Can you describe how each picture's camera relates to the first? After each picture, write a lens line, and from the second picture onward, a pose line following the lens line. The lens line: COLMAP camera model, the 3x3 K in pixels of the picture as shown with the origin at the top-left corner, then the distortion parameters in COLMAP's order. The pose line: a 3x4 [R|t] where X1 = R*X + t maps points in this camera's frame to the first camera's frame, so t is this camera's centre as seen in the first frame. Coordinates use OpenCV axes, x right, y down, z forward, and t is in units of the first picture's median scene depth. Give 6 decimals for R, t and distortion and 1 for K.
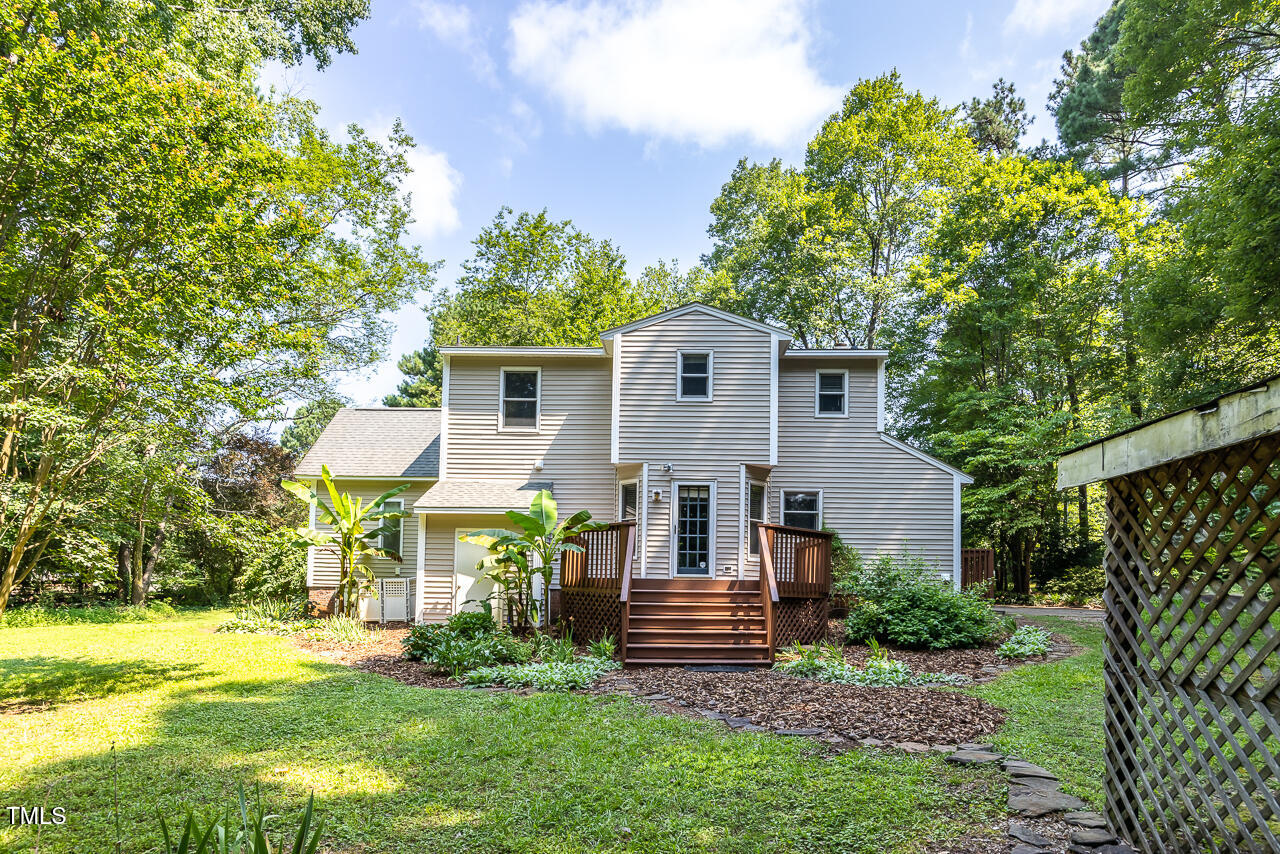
lens RADIAL K [[672.1, 0, 638.5], [0, 672.1, 453.9], [0, 0, 1]] dist [0.001932, 0.000308]
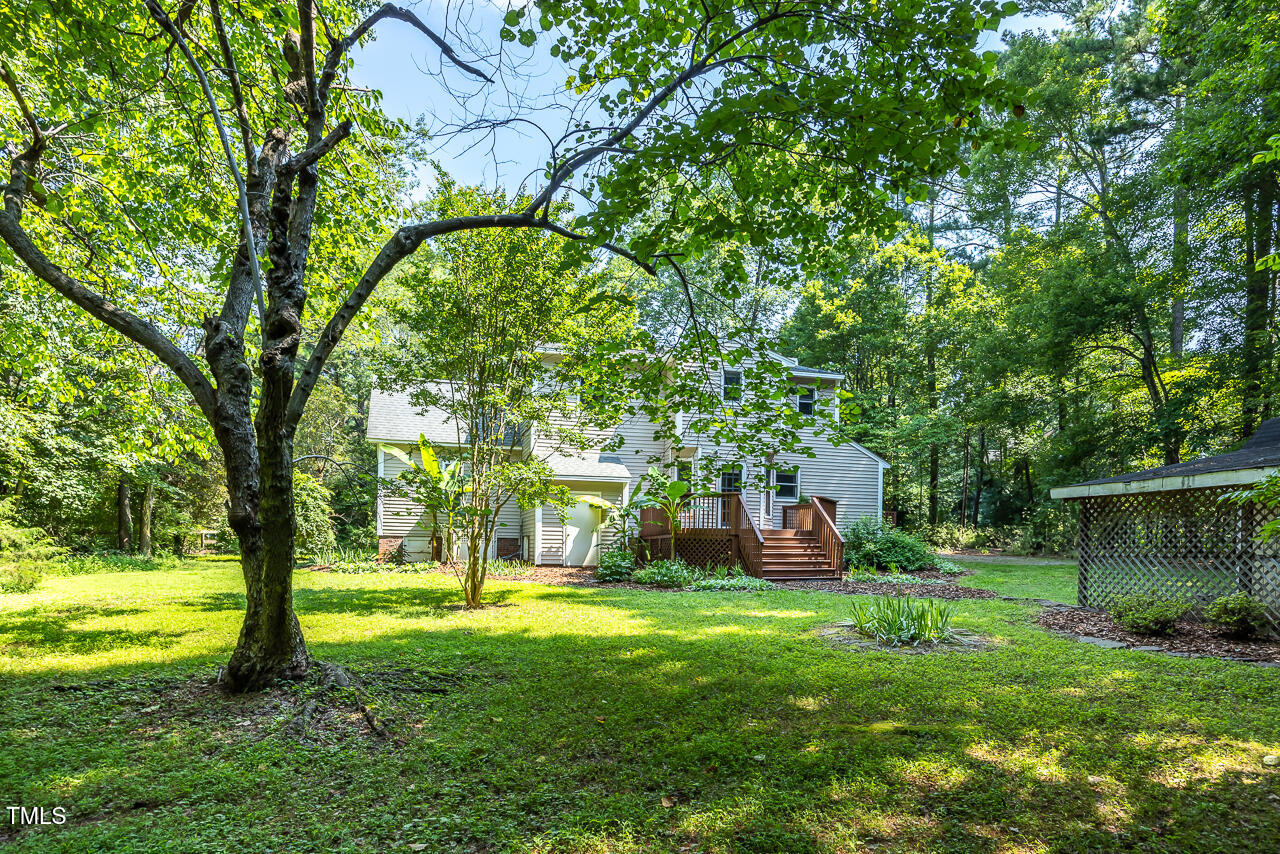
lens RADIAL K [[737.5, 0, 640.0], [0, 737.5, 427.0], [0, 0, 1]] dist [-0.000609, -0.000068]
pose [[0.942303, 0.050061, 0.330997, -0.594506], [-0.064061, 0.997448, 0.031515, -0.066473], [-0.328575, -0.050901, 0.943105, -0.388809]]
